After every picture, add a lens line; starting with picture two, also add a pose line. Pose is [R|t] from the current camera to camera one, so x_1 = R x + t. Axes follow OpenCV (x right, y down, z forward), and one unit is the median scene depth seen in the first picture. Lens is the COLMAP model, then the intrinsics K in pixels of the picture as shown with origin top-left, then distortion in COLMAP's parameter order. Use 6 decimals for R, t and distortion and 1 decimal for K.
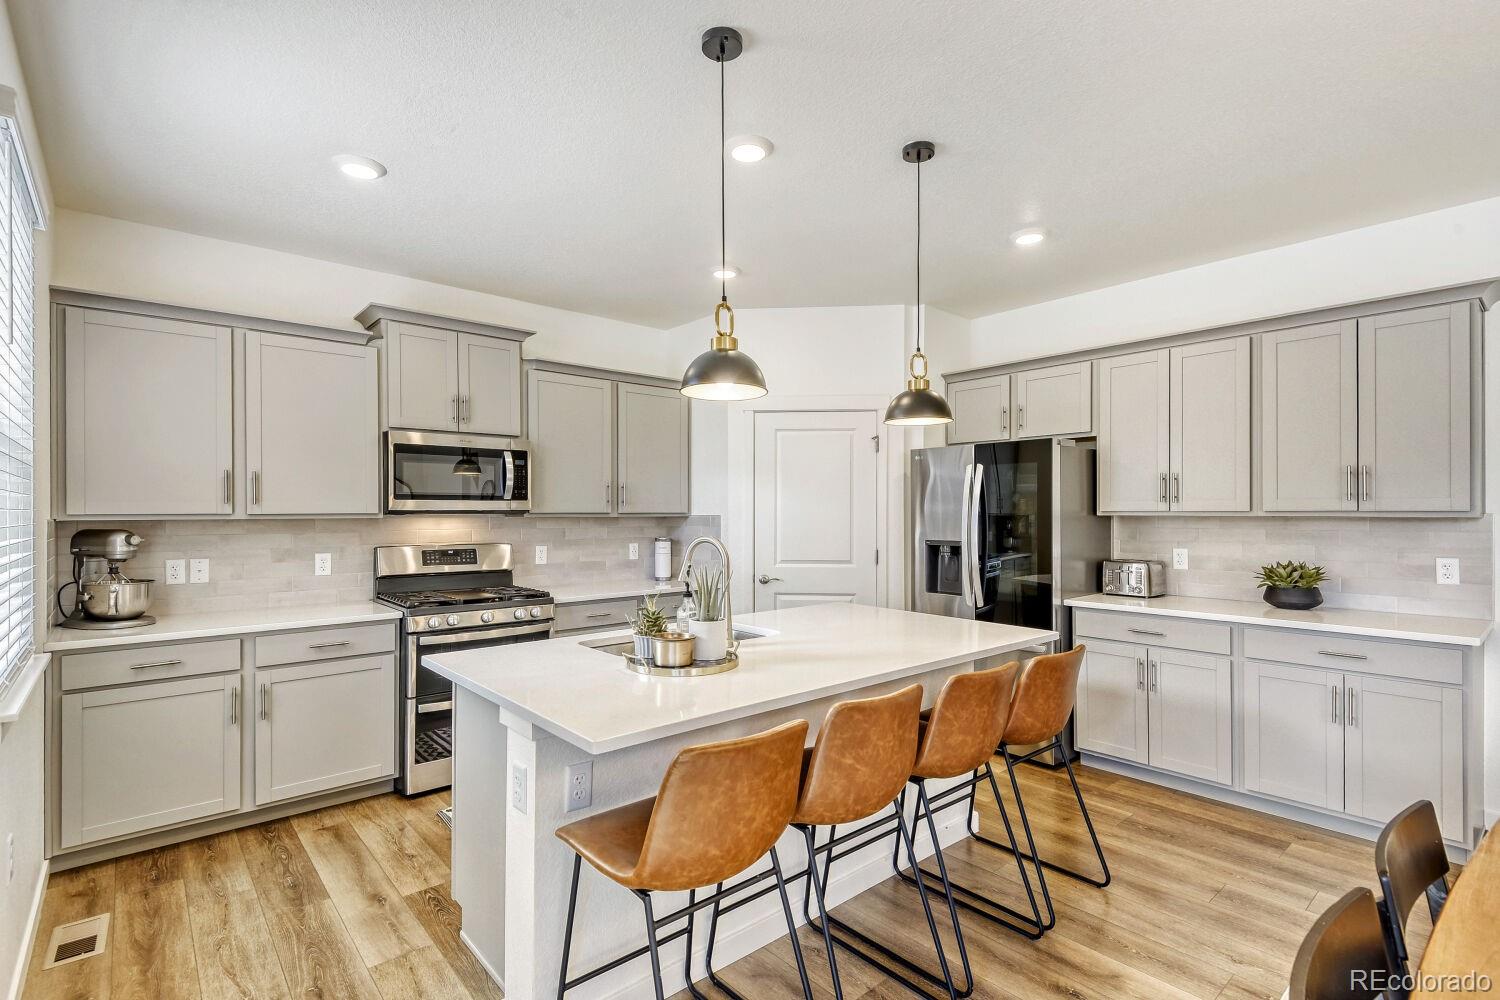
lens RADIAL K [[715.1, 0, 774.1], [0, 715.1, 508.1], [0, 0, 1]] dist [0.055993, 0.000032]
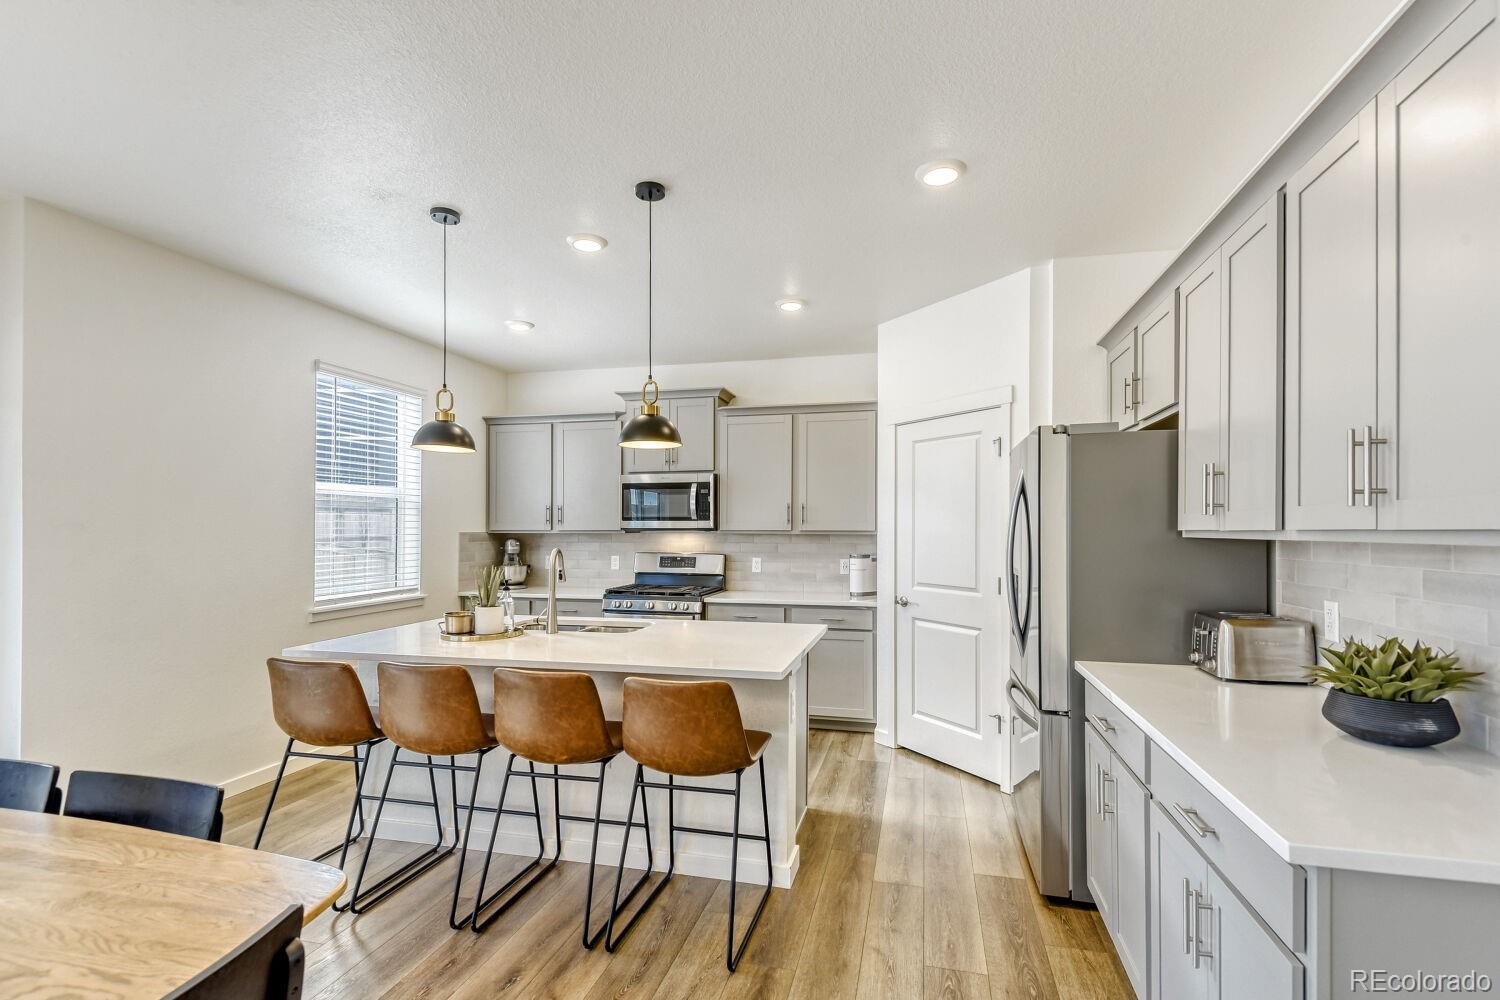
lens RADIAL K [[712.6, 0, 755.6], [0, 712.6, 511.7], [0, 0, 1]] dist [0.000889, 0.000003]
pose [[0.557077, -0.018173, -0.830262, 0.769383], [0.004076, 0.999808, -0.019149, -0.001730], [0.830451, 0.007284, 0.557044, 0.370995]]
